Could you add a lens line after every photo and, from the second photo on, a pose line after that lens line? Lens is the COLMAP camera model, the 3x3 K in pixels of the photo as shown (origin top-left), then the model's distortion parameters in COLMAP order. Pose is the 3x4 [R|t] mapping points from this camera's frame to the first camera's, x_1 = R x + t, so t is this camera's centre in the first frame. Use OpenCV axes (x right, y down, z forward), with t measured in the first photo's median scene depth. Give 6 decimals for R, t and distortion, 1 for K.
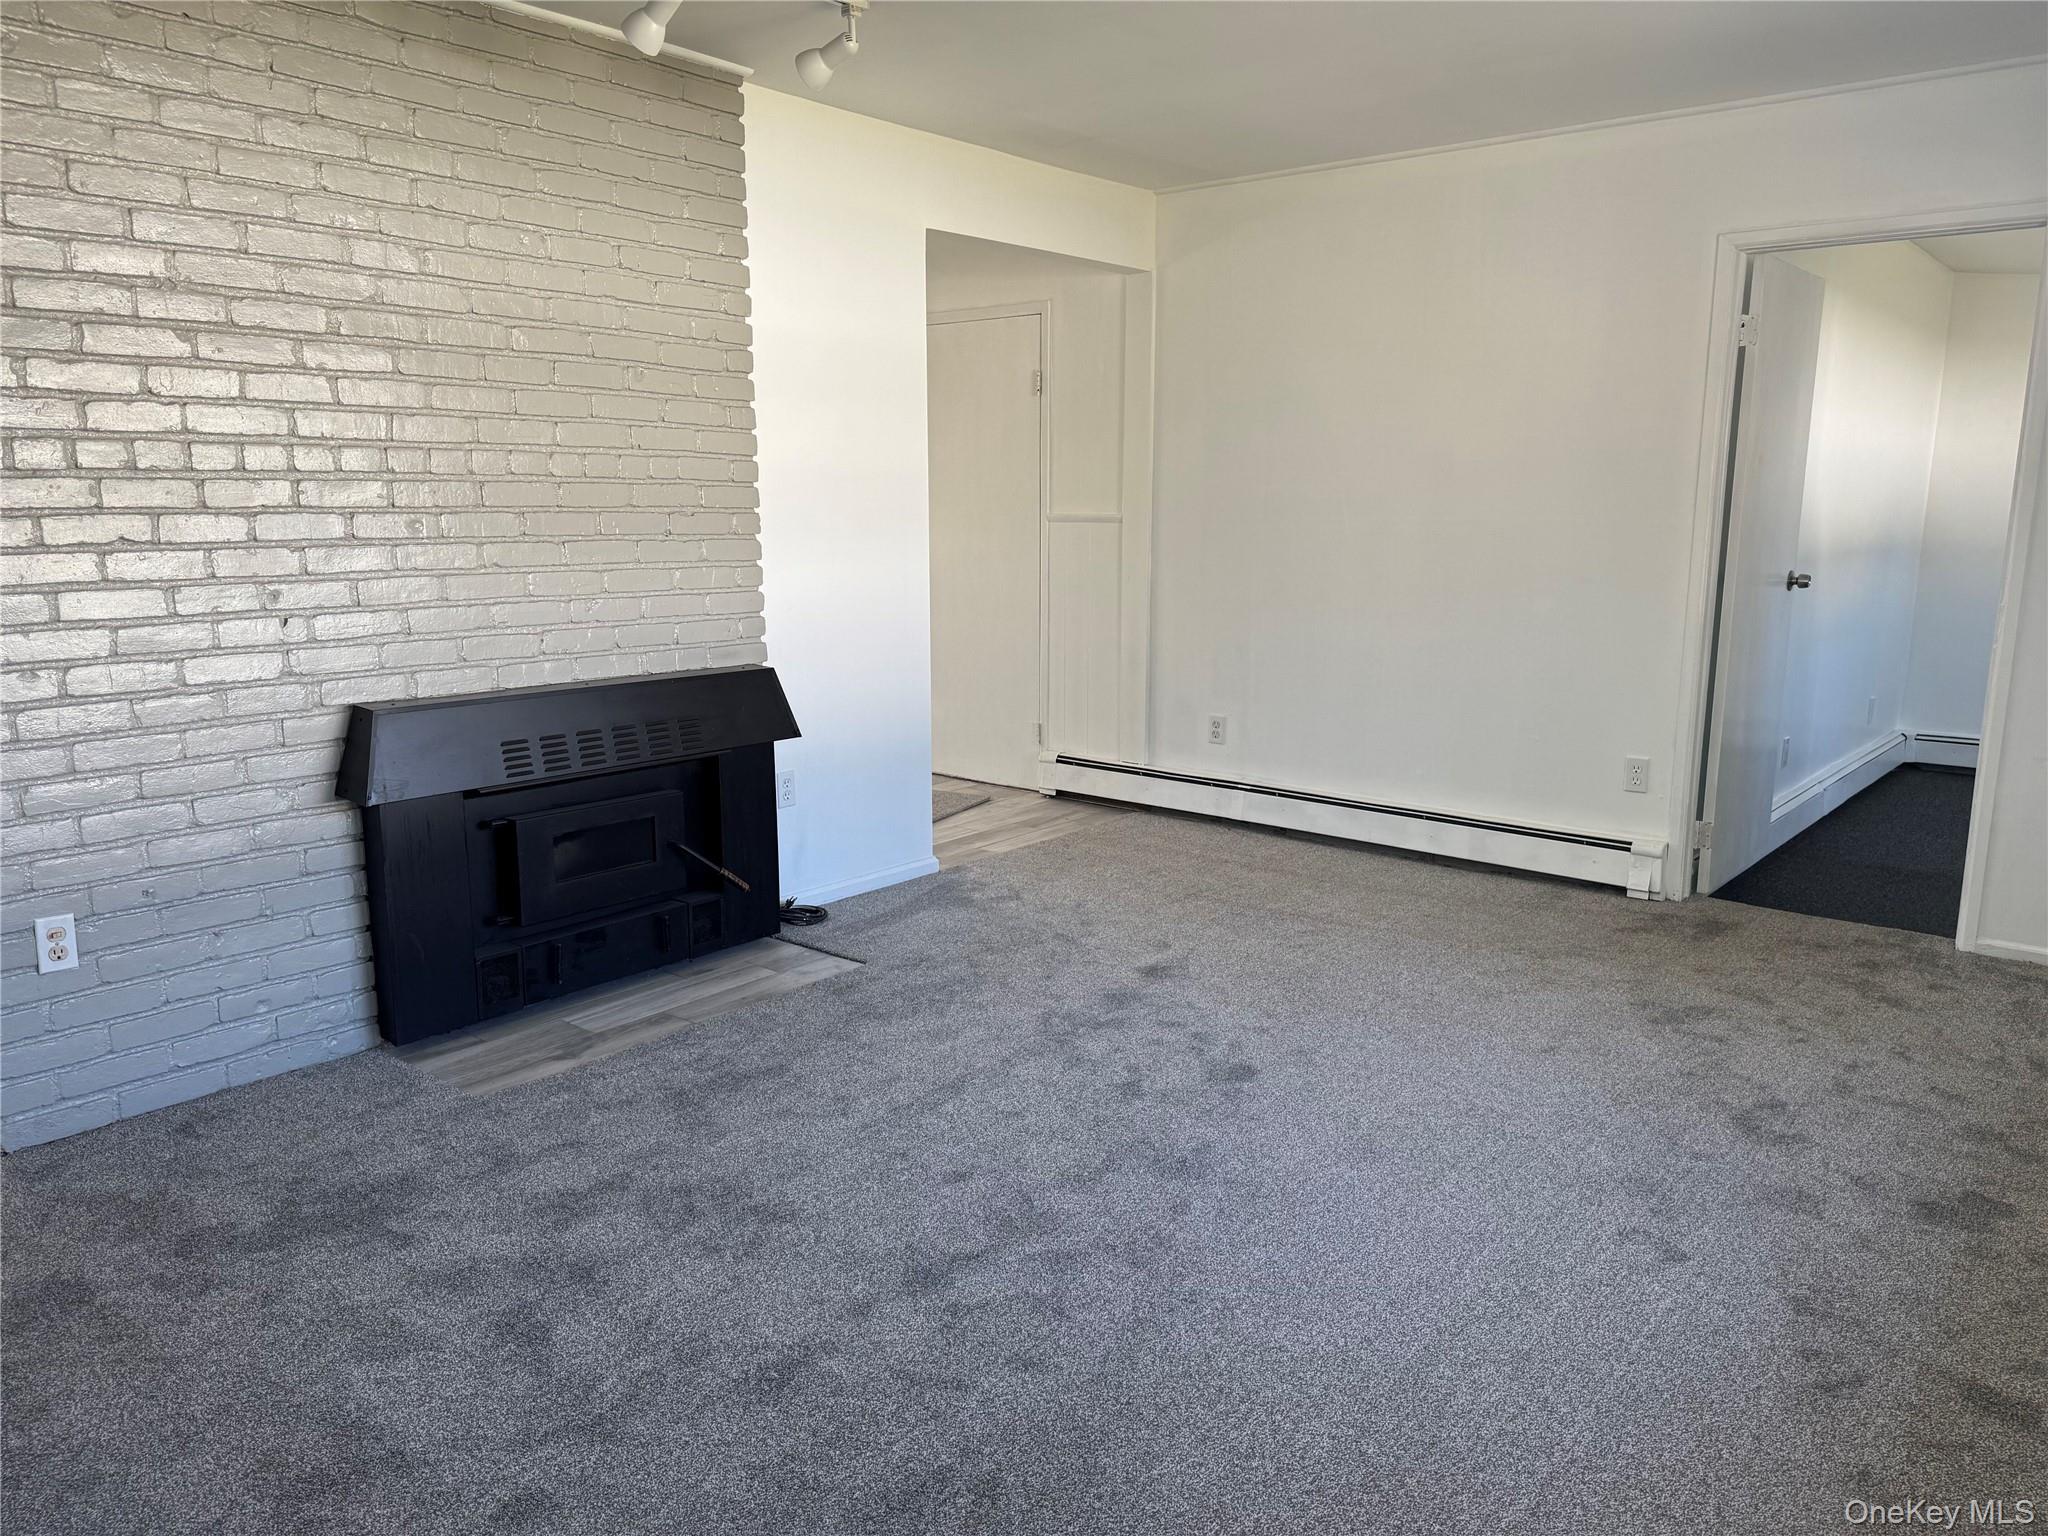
lens RADIAL K [[1444.0, 0, 1022.5], [0, 1444.0, 762.9], [0, 0, 1]] dist [0.033631, -0.048448]
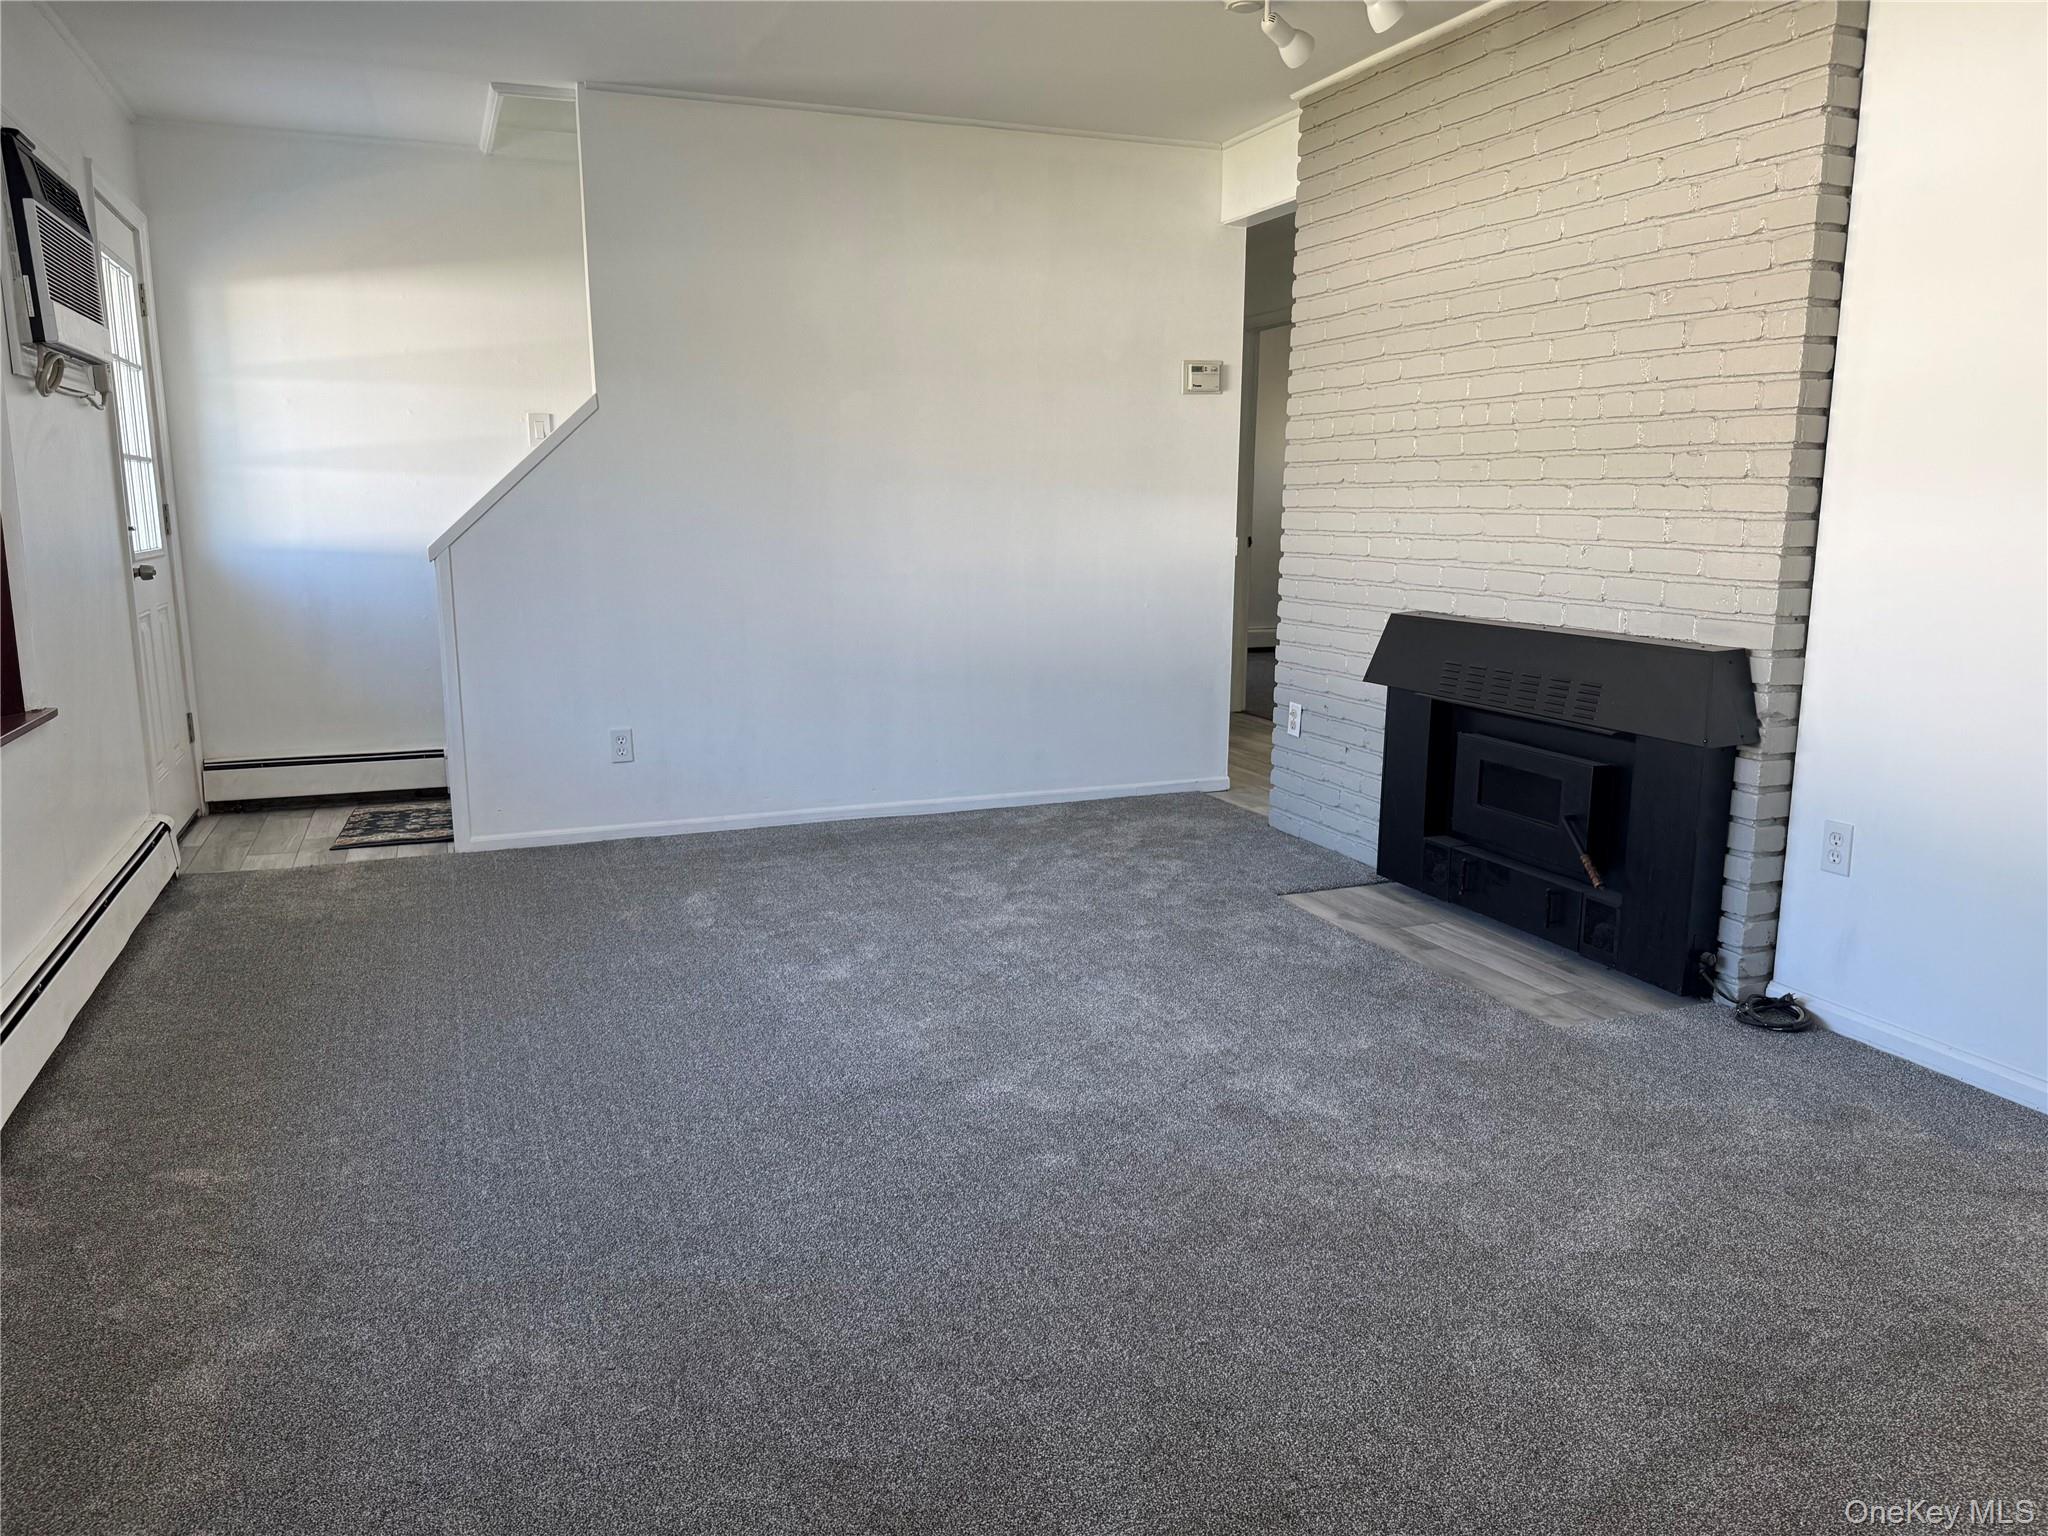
lens RADIAL K [[1444.0, 0, 1022.7], [0, 1444.0, 773.4], [0, 0, 1]] dist [0.033631, -0.048448]
pose [[-0.484906, 0.158318, -0.860117, 0.781469], [-0.159075, 0.951107, 0.264747, -0.174088], [0.859978, 0.265200, -0.436013, 1.202286]]
